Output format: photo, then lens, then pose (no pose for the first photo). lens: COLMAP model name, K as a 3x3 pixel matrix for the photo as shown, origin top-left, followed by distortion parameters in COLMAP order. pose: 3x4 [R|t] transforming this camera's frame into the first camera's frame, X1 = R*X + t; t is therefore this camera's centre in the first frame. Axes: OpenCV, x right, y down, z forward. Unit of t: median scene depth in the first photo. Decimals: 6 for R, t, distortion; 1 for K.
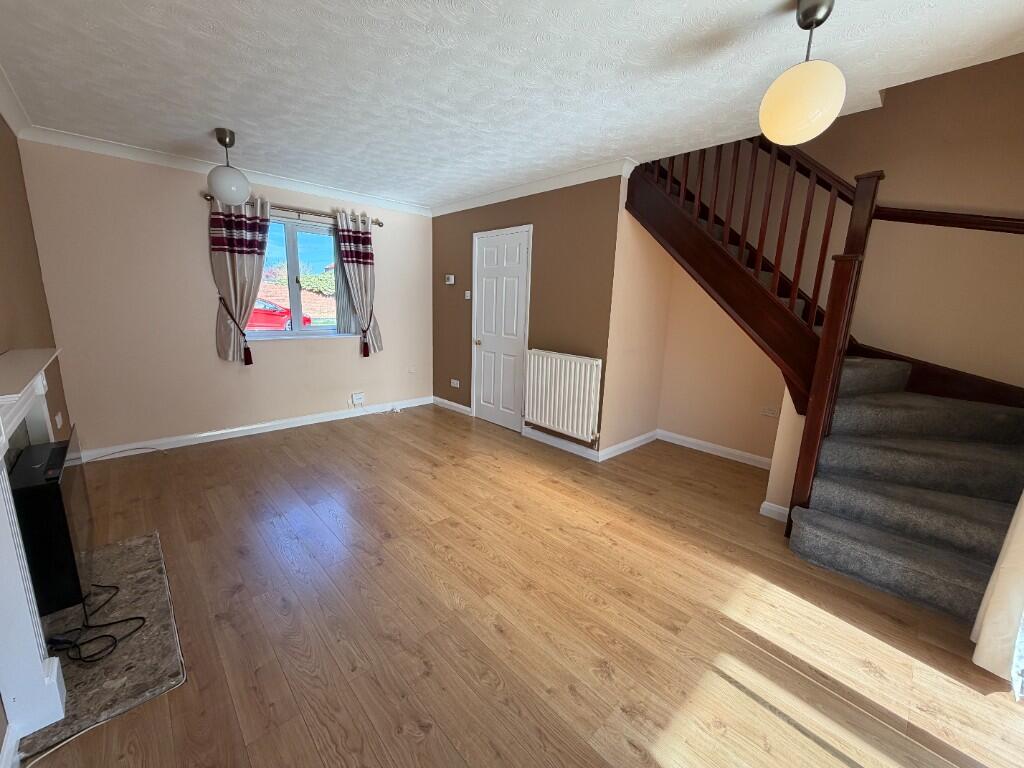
lens RADIAL K [[411.1, 0, 510.1], [0, 411.1, 385.0], [0, 0, 1]] dist [-0.002200, 0.000693]
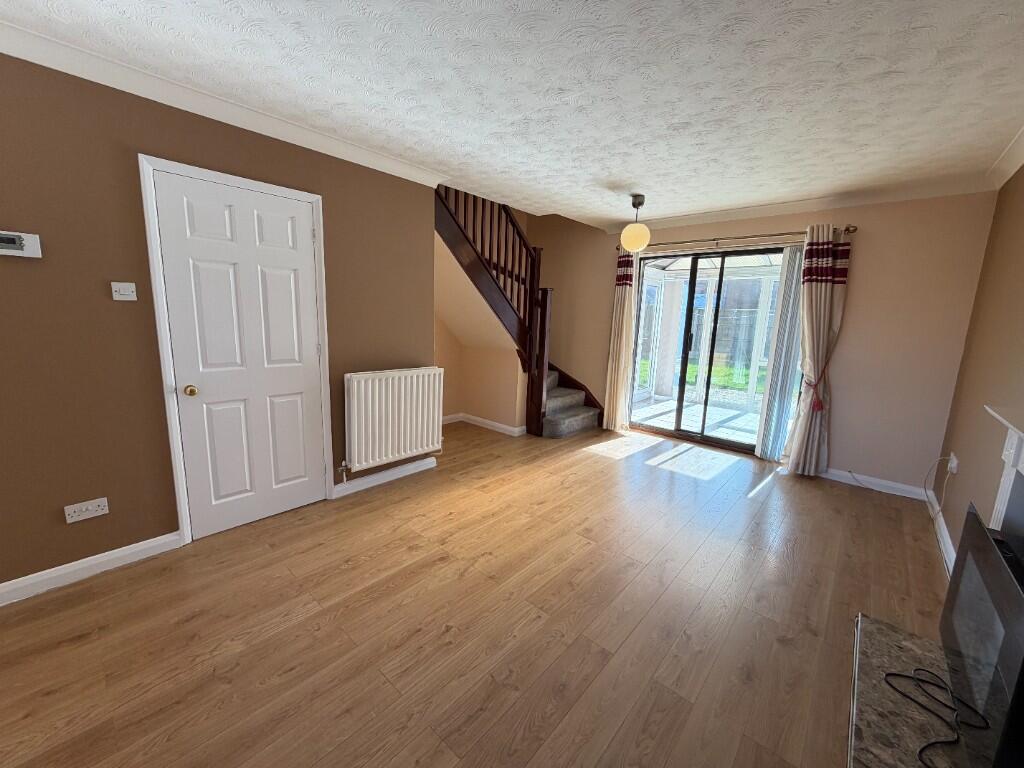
lens RADIAL K [[411.1, 0, 509.1], [0, 411.1, 381.6], [0, 0, 1]] dist [-0.002200, 0.000693]
pose [[-0.089480, -0.197587, 0.976193, -0.837818], [0.163556, 0.963904, 0.210092, -0.220789], [-0.982468, 0.178461, -0.053934, 0.931896]]
